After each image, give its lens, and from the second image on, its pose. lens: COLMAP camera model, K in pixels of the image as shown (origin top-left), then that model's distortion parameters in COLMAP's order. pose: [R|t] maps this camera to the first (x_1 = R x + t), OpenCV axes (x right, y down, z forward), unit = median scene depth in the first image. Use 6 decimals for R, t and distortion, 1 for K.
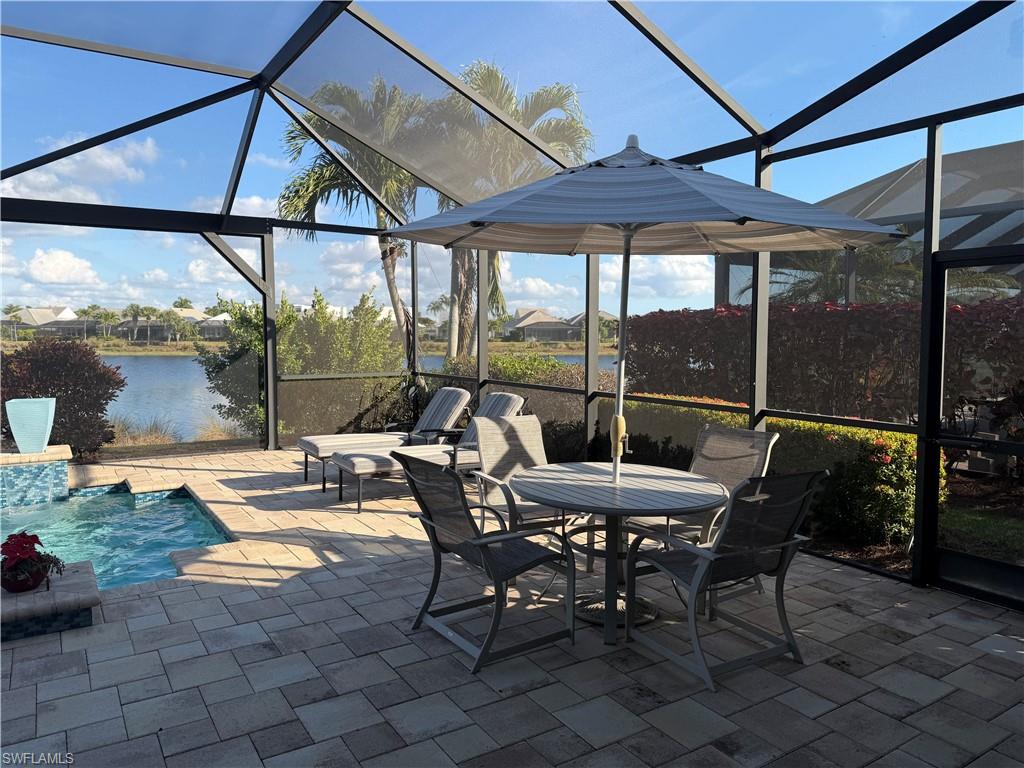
lens RADIAL K [[722.4, 0, 504.5], [0, 722.4, 380.0], [0, 0, 1]] dist [0.064056, -0.101679]
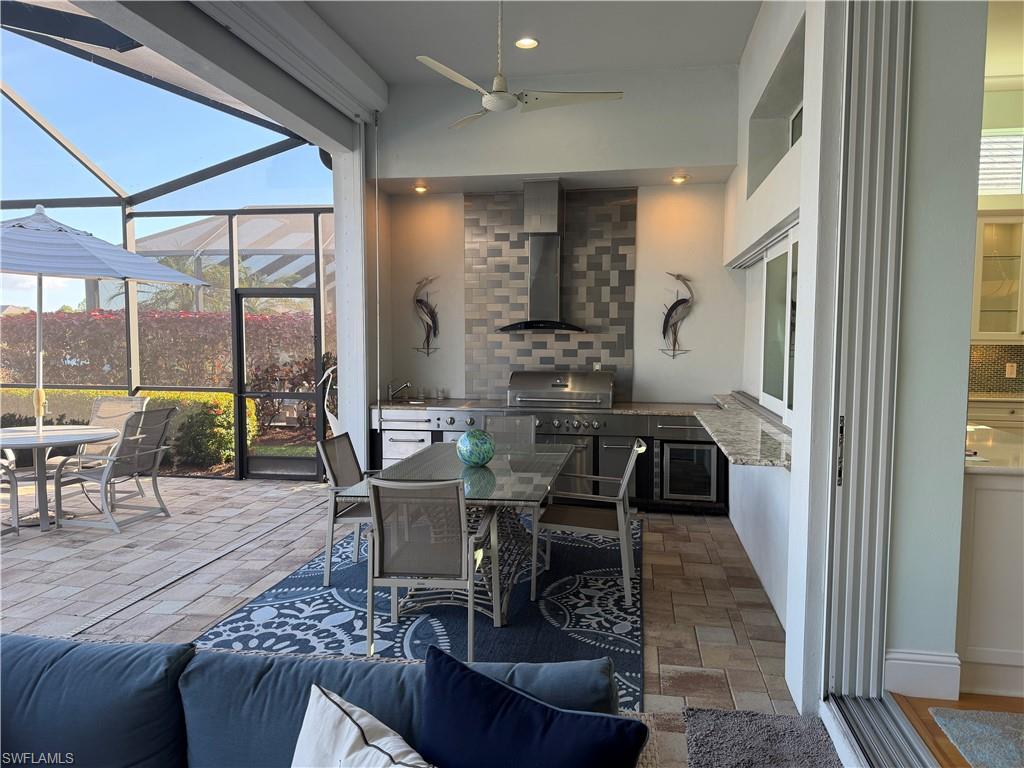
lens RADIAL K [[722.4, 0, 504.5], [0, 722.4, 380.0], [0, 0, 1]] dist [0.064056, -0.101679]
pose [[0.684630, -0.047105, 0.727367, -0.216650], [0.046293, 0.998705, 0.021103, 0.033333], [-0.727419, 0.019224, 0.685924, -0.571162]]
